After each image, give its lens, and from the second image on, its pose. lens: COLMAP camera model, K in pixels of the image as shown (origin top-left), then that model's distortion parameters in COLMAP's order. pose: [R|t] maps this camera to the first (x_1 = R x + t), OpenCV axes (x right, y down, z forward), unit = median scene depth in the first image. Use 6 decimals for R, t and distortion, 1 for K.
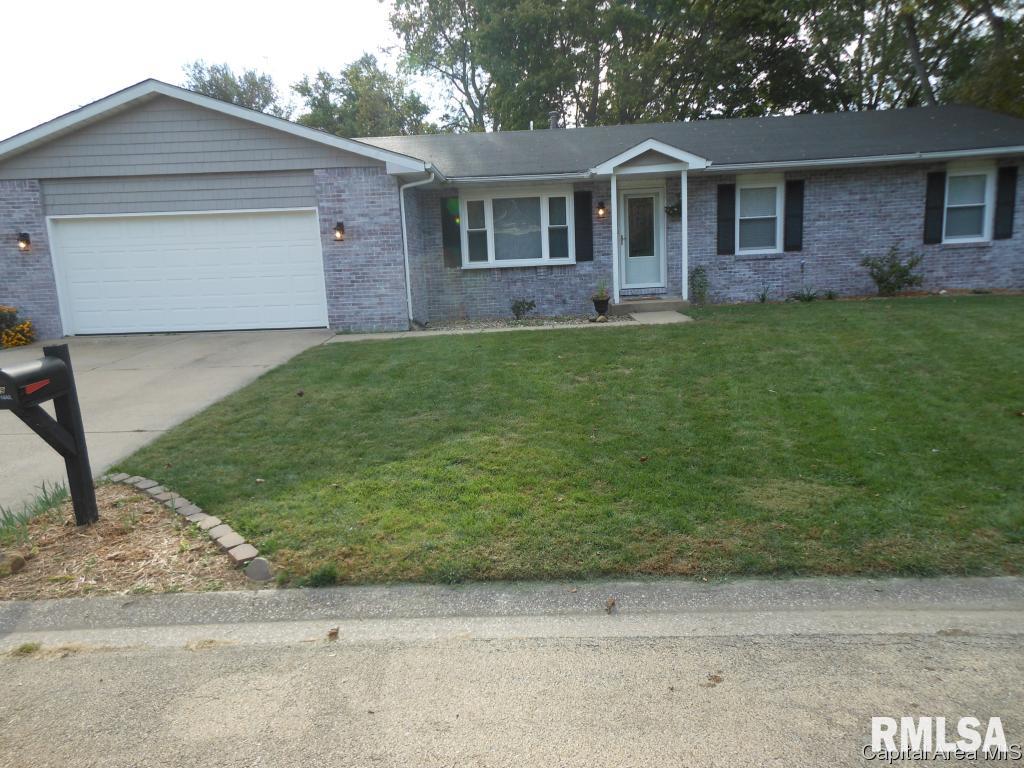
lens RADIAL K [[761.4, 0, 512.3], [0, 761.4, 388.3], [0, 0, 1]] dist [0.038687, -0.007627]
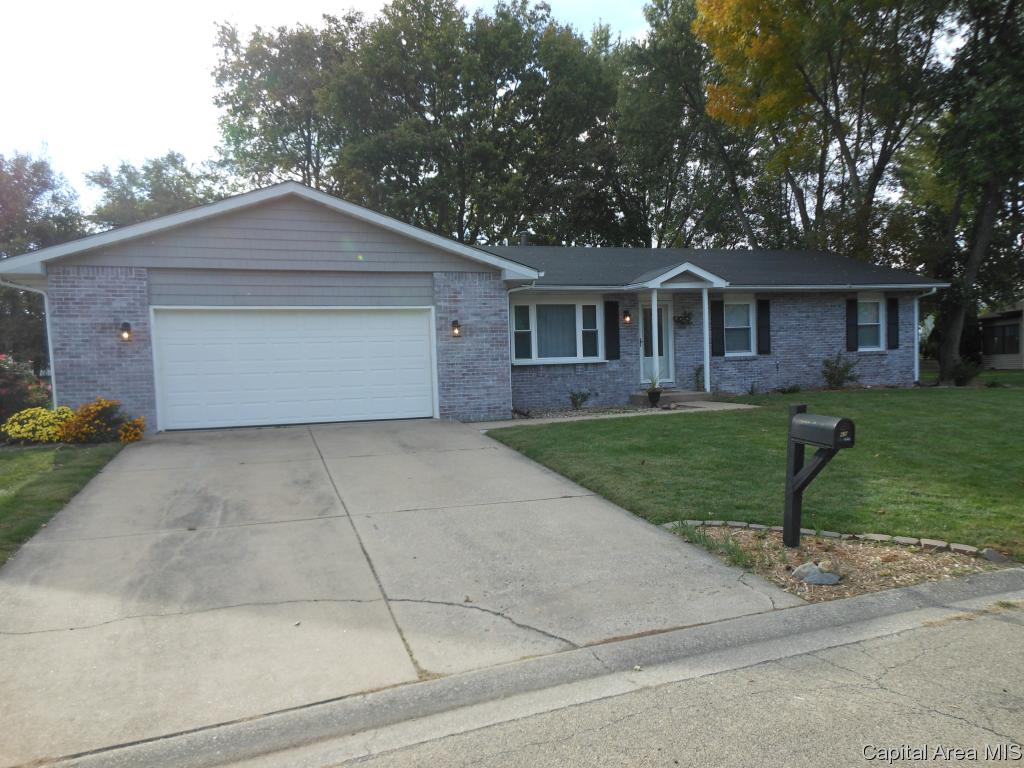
lens RADIAL K [[761.4, 0, 516.9], [0, 761.4, 381.1], [0, 0, 1]] dist [0.038687, -0.007627]
pose [[0.937295, 0.003900, 0.348515, -0.460144], [0.047722, 0.989084, -0.139413, 0.020374], [-0.345254, 0.147303, 0.926877, -0.018234]]
